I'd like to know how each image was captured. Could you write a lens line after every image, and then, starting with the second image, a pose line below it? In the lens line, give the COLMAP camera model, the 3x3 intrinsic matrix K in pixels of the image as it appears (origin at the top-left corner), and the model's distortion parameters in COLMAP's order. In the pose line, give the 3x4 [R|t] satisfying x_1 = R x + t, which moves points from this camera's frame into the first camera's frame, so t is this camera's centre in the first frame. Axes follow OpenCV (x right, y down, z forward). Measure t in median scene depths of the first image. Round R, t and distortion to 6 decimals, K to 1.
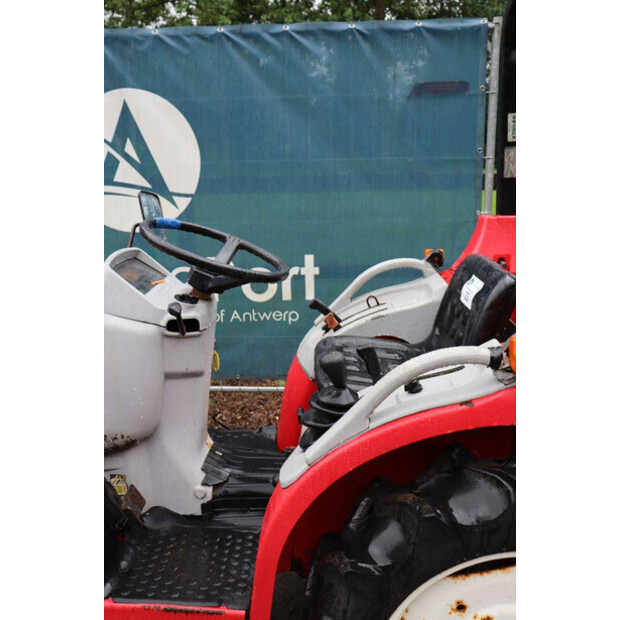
lens RADIAL K [[583.1, 0, 301.8], [0, 583.1, 304.8], [0, 0, 1]] dist [-0.061808, 0.000000]
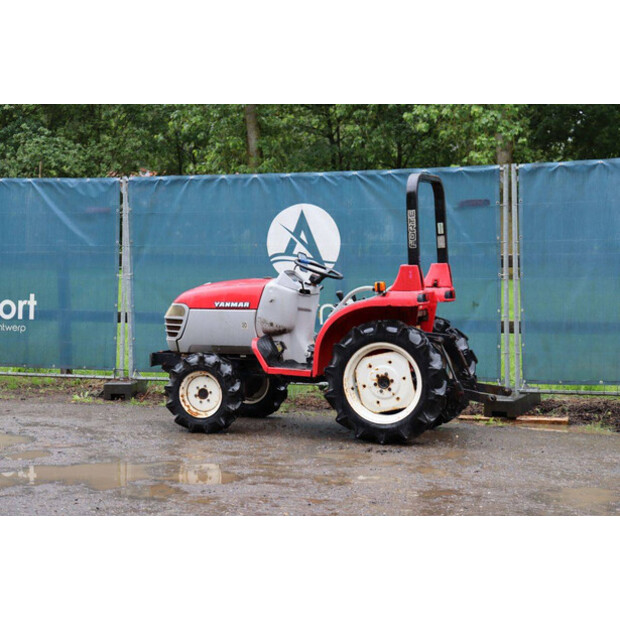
lens RADIAL K [[1234.8, 0, 312.9], [0, 1234.8, 311.1], [0, 0, 1]] dist [0.287827, 0.000000]
pose [[0.949507, 0.027788, -0.312511, 0.971662], [-0.091560, 0.977253, -0.191294, 0.713694], [0.300087, 0.210249, 0.930453, -2.604525]]
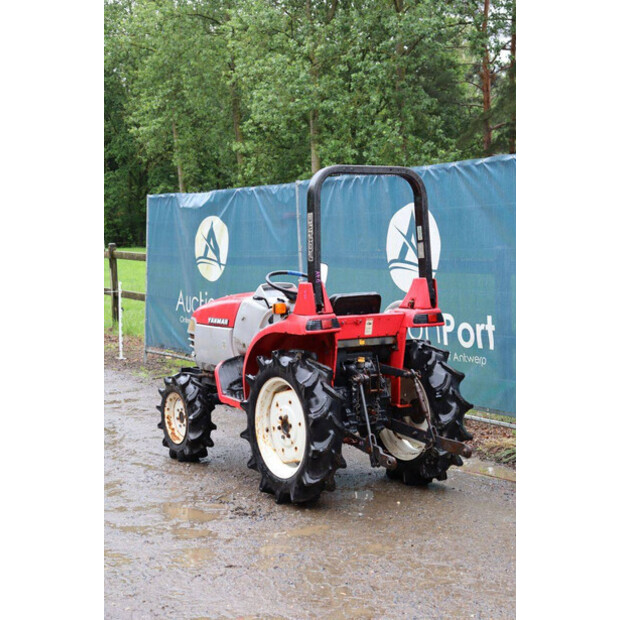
lens RADIAL K [[1047.3, 0, 315.2], [0, 1047.3, 309.8], [0, 0, 1]] dist [0.078906, 0.000000]
pose [[0.561764, 0.058396, -0.825234, 1.978424], [-0.204503, 0.976351, -0.070122, 0.172364], [0.801623, 0.208155, 0.560421, -0.785454]]
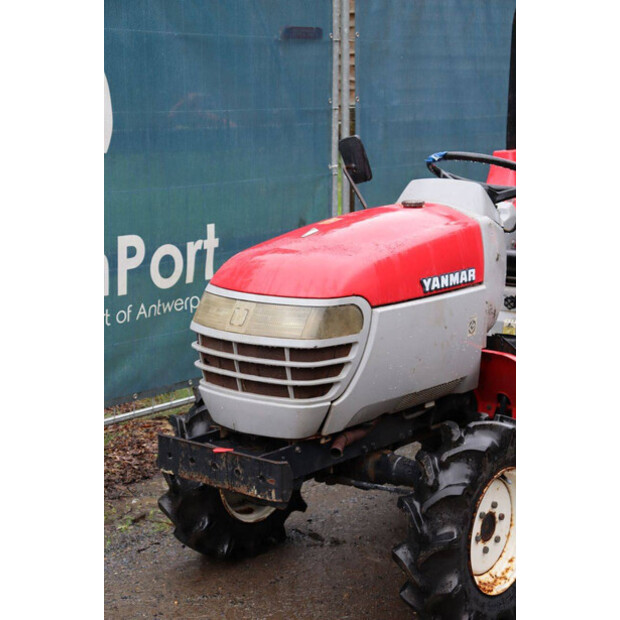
lens RADIAL K [[1234.7, 0, 313.3], [0, 1234.7, 311.6], [0, 0, 1]] dist [0.296485, 0.000000]
pose [[0.603009, -0.124100, 0.788022, -1.423345], [0.199194, 0.979958, 0.001900, 0.068864], [-0.772465, 0.155824, 0.615644, -0.205603]]
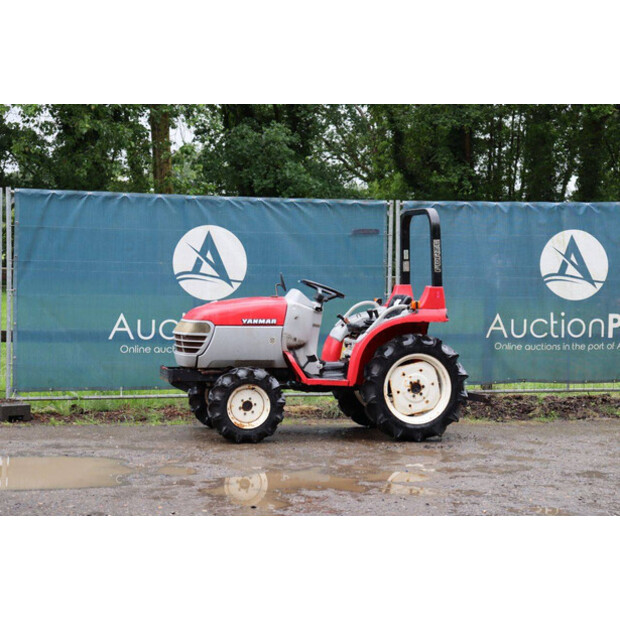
lens RADIAL K [[1234.7, 0, 292.0], [0, 1234.7, 312.0], [0, 0, 1]] dist [0.296485, 0.000000]
pose [[0.957539, 0.022670, 0.287410, -1.249550], [0.041633, 0.975581, -0.215657, 0.824296], [-0.285281, 0.218466, 0.933214, -2.924817]]
